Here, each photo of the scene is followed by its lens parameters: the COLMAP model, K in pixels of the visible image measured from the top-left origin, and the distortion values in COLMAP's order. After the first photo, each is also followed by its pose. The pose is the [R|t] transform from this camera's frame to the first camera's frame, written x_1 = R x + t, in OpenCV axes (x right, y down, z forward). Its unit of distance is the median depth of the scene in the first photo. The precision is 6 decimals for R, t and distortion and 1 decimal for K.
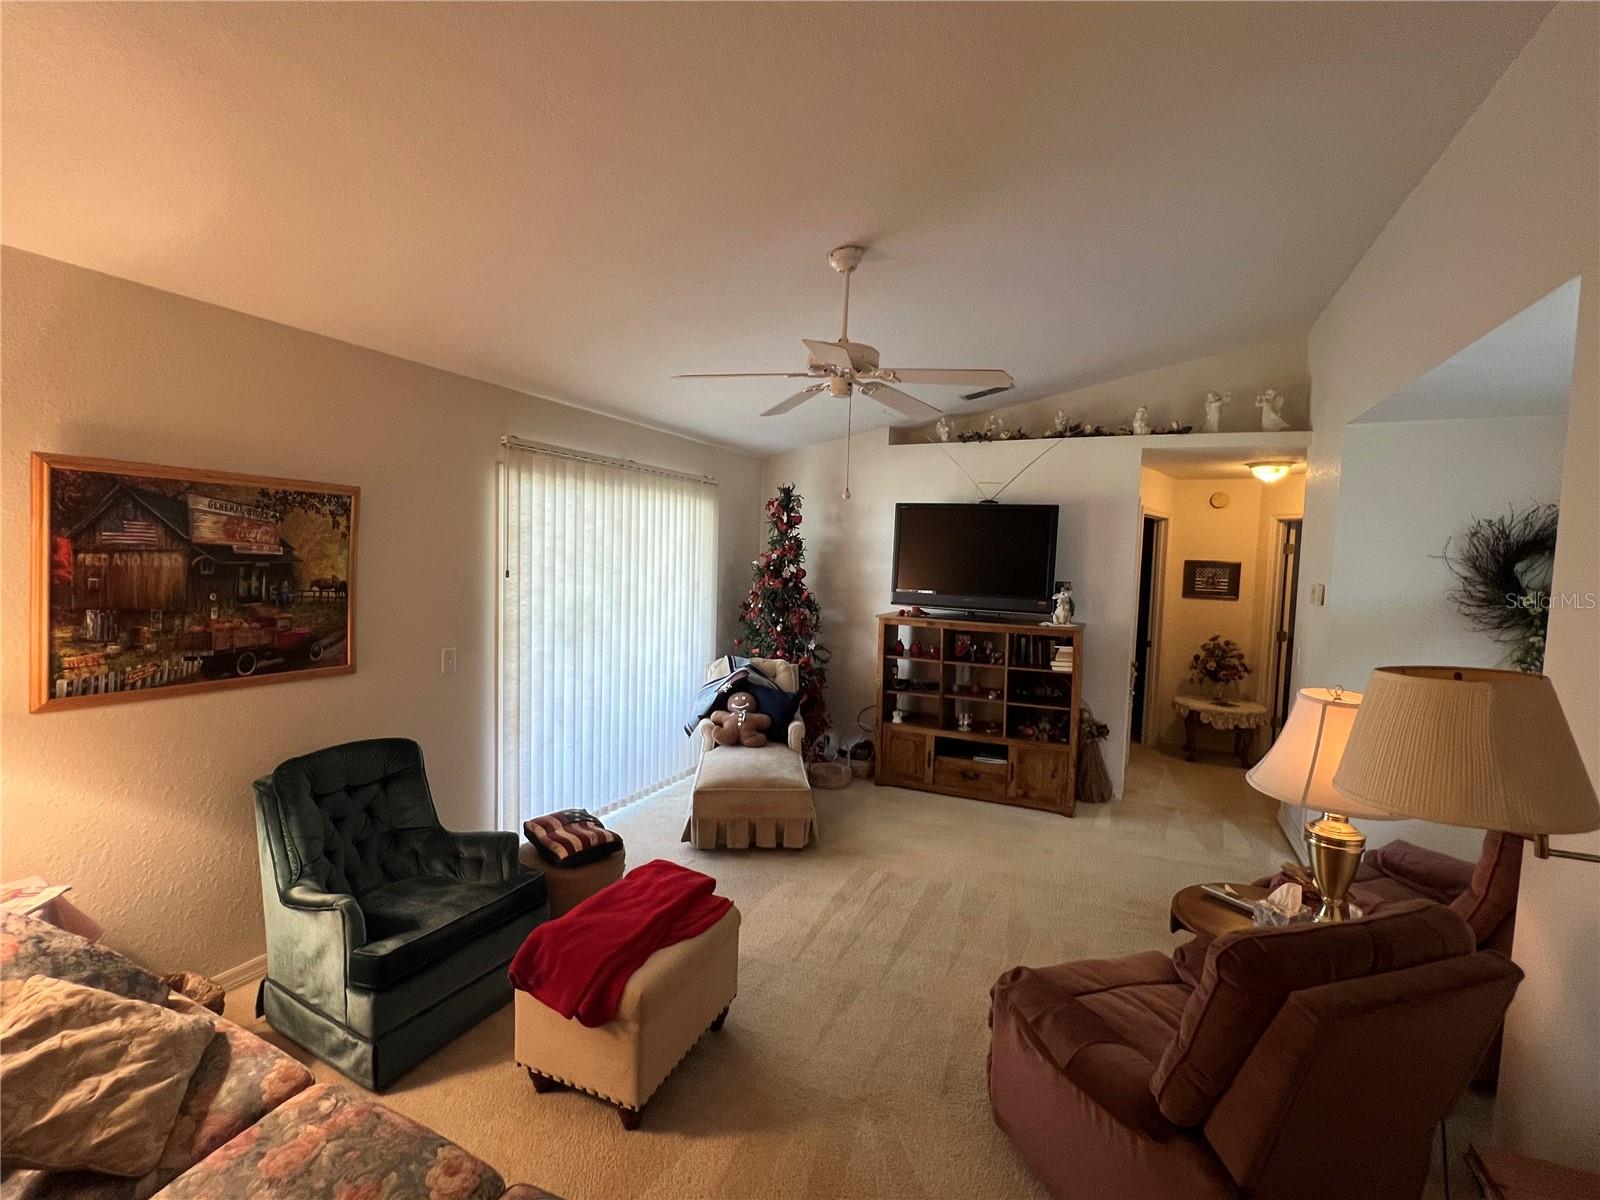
lens RADIAL K [[718.1, 0, 801.1], [0, 718.1, 596.5], [0, 0, 1]] dist [0.000100, -0.000135]
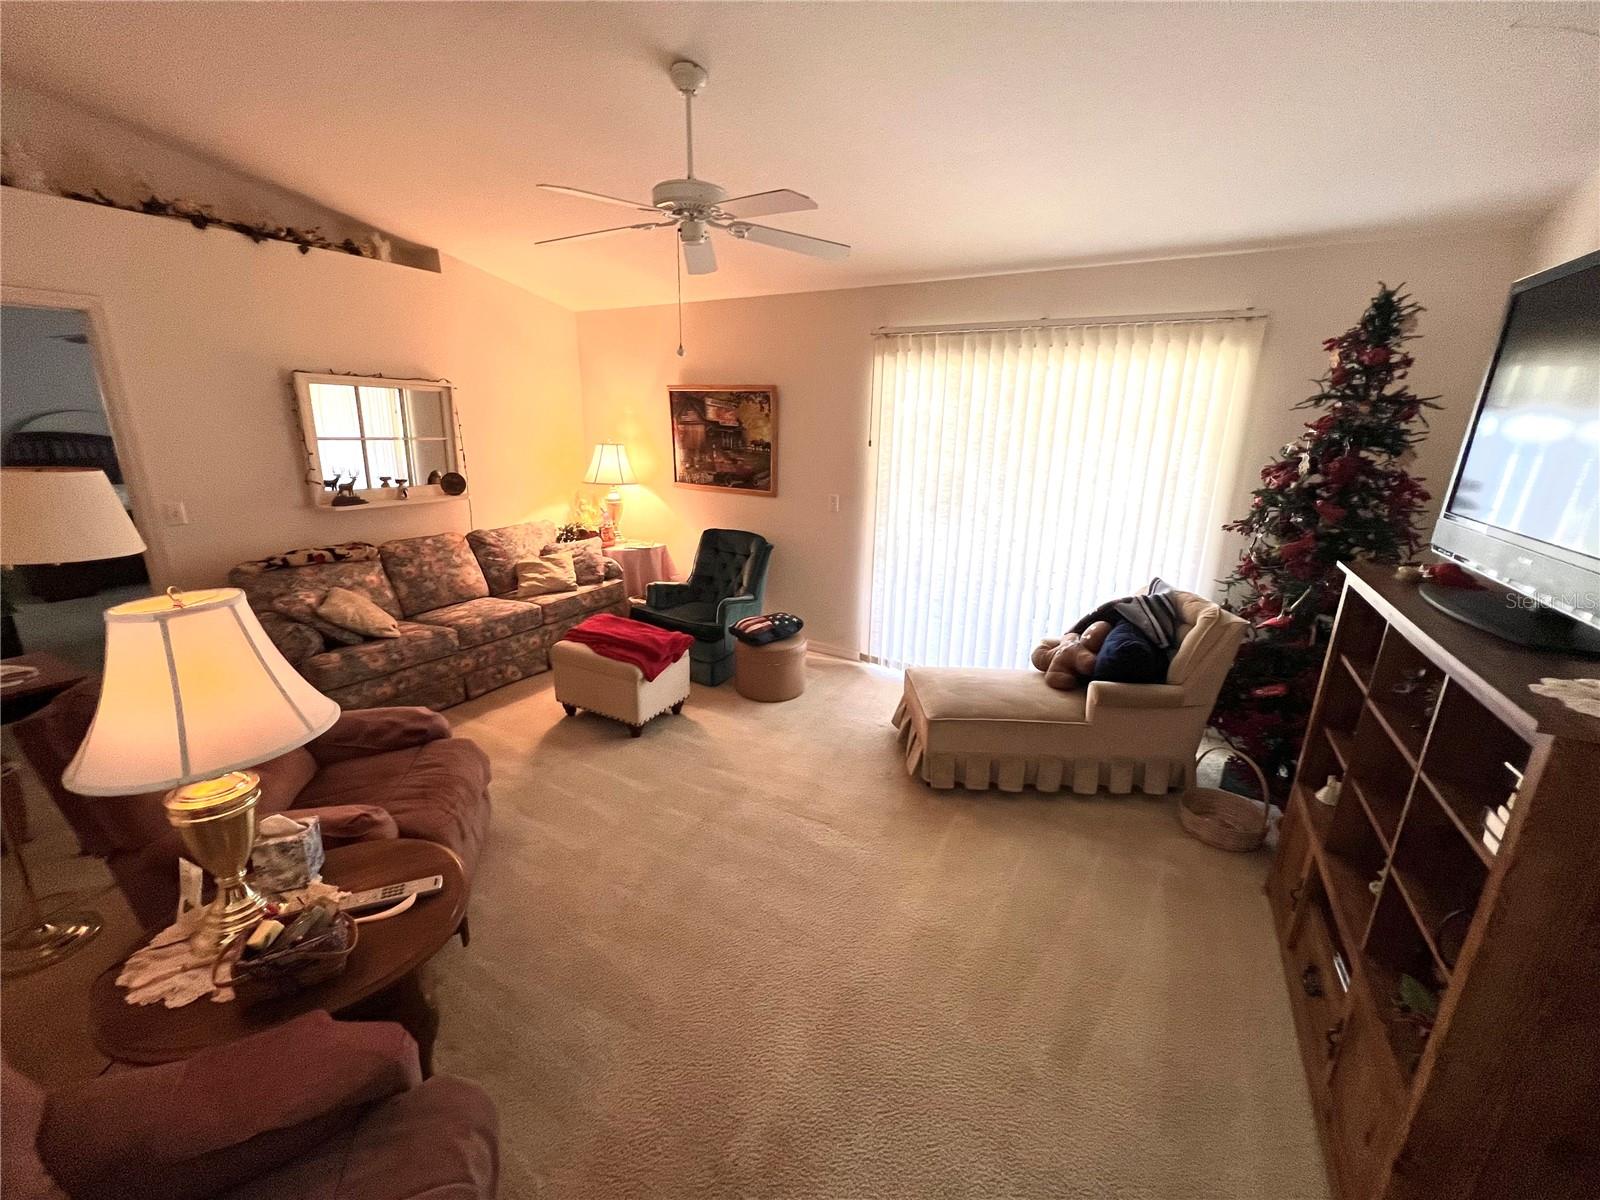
lens RADIAL K [[642.7, 0, 799.5], [0, 642.7, 597.0], [0, 0, 1]] dist [-0.002930, -0.000188]
pose [[-0.097867, 0.232806, -0.967586, 0.999744], [-0.080879, 0.967177, 0.240888, -0.041734], [0.991908, 0.101833, -0.075826, 1.288125]]
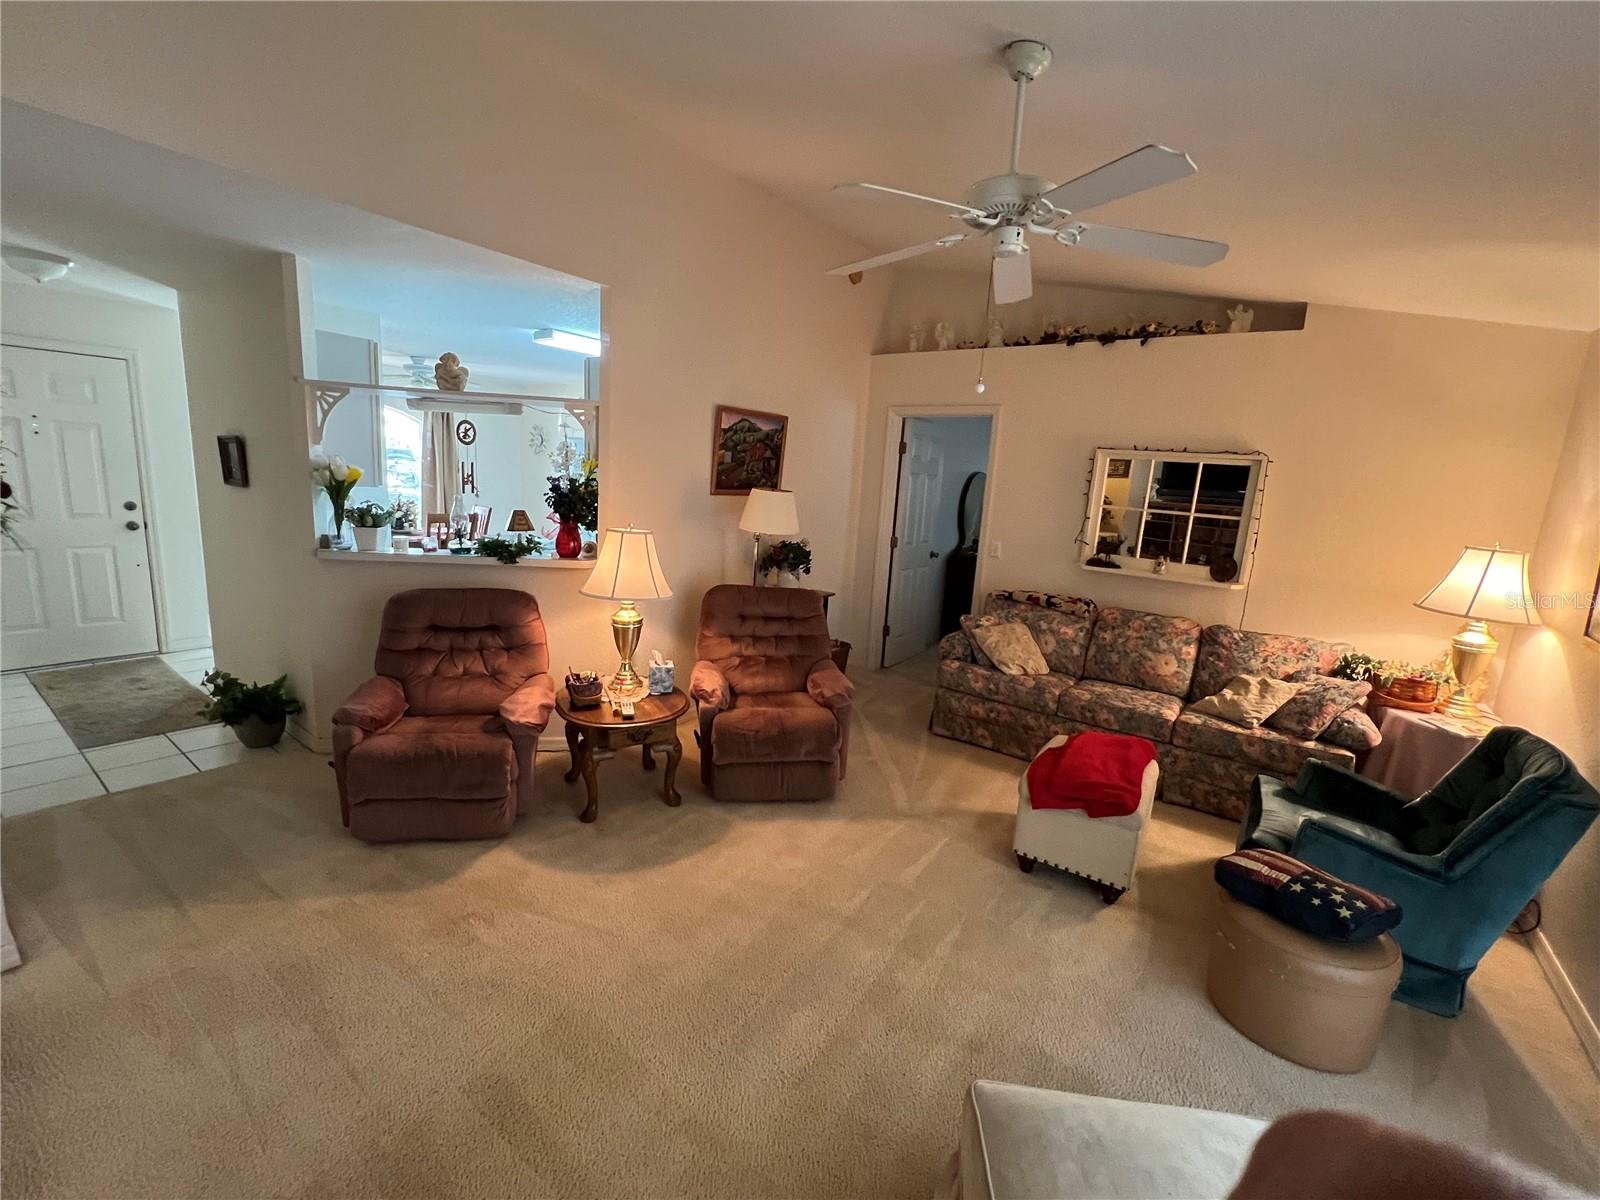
lens RADIAL K [[672.0, 0, 799.0], [0, 672.0, 600.8], [0, 0, 1]] dist [-0.001205, -0.000029]
pose [[-0.976204, -0.127203, 0.175626, 0.097078], [-0.080992, 0.965149, 0.248852, -0.078739], [-0.201160, 0.228706, -0.952485, 1.857688]]
